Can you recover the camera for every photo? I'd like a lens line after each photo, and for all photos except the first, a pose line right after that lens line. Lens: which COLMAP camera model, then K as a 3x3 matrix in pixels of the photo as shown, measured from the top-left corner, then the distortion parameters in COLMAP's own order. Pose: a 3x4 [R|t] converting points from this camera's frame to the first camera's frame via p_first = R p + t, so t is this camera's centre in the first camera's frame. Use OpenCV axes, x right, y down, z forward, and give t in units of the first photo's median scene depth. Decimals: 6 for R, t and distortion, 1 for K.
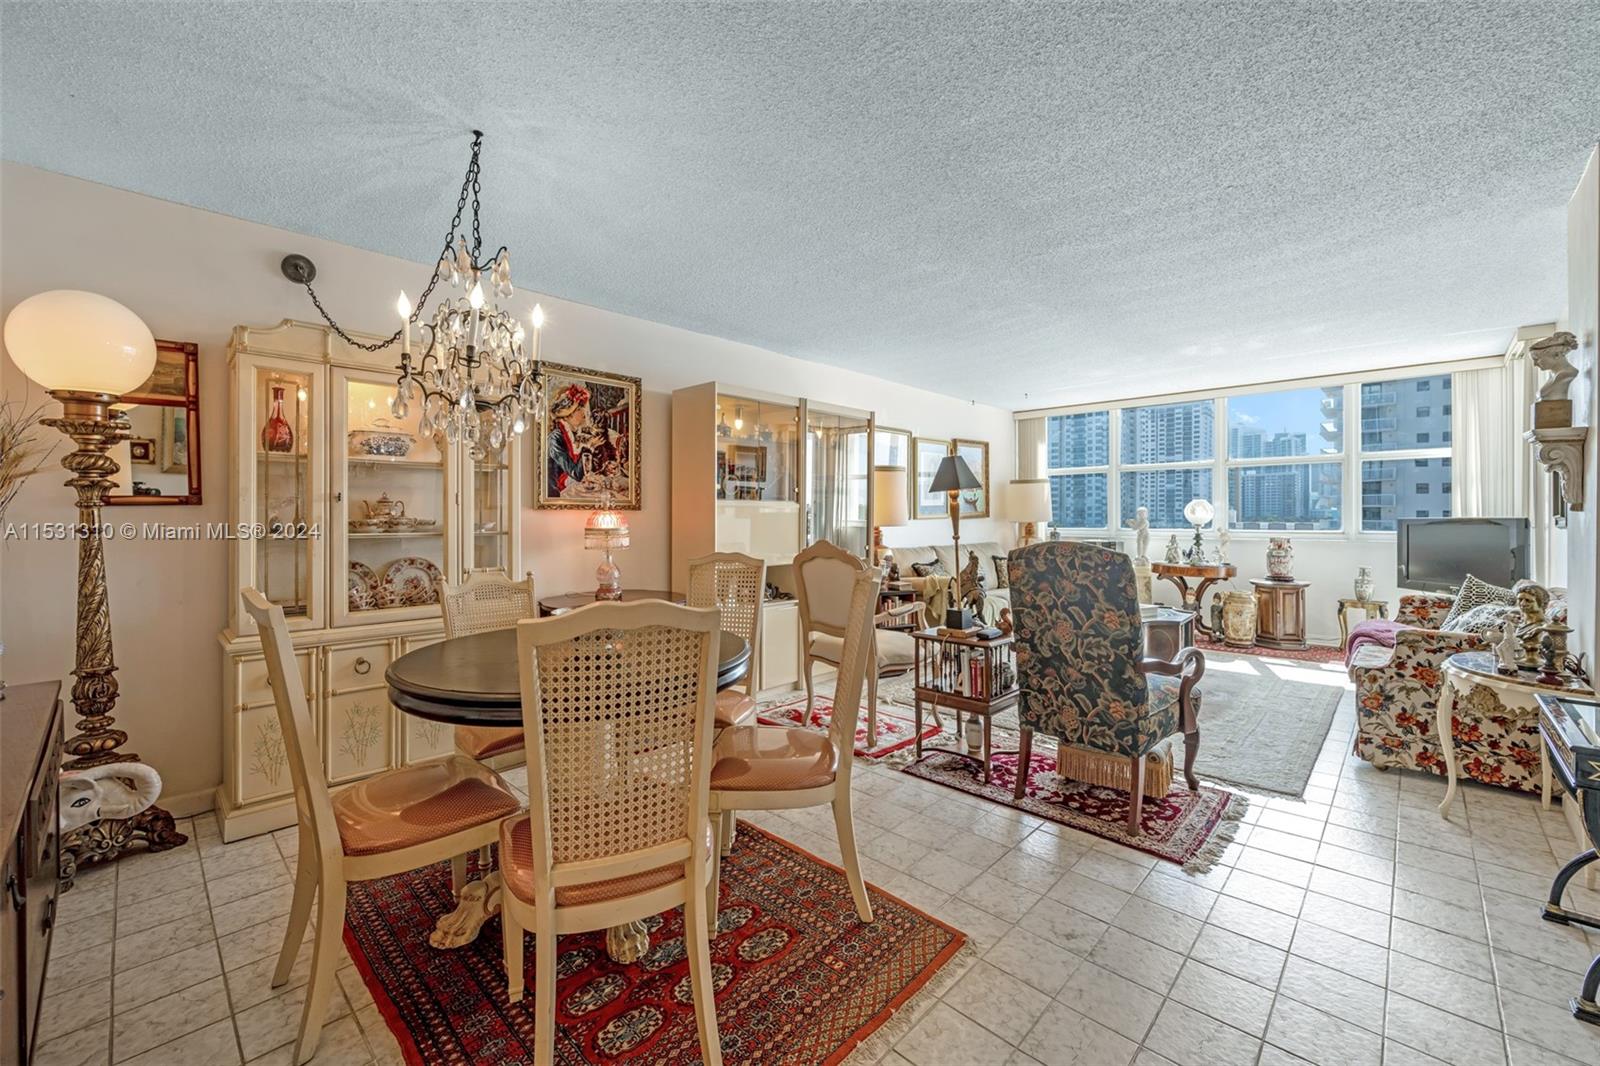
lens RADIAL K [[650.1, 0, 803.0], [0, 650.1, 494.4], [0, 0, 1]] dist [-0.003800, -0.000311]
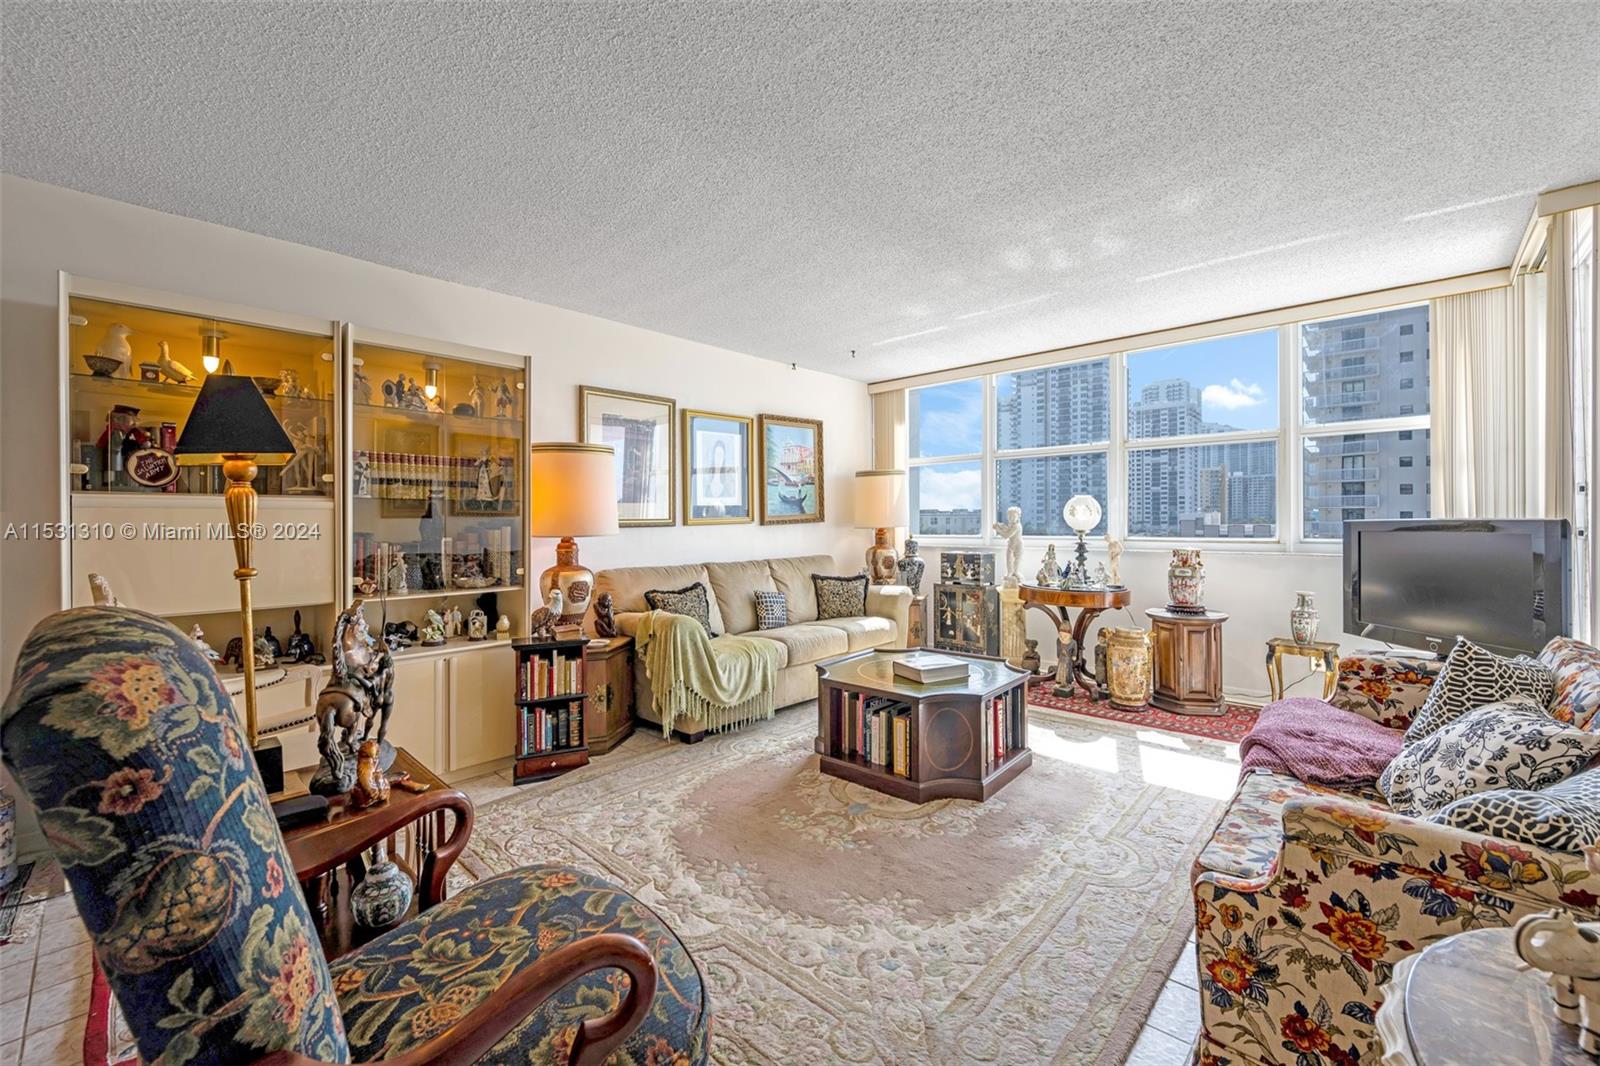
lens RADIAL K [[654.1, 0, 804.7], [0, 654.1, 499.3], [0, 0, 1]] dist [-0.006398, 0.000765]
pose [[0.999860, -0.004768, 0.016024, 0.475142], [0.004752, 0.999988, 0.000998, 0.016231], [-0.016029, -0.000922, 0.999871, 0.466338]]
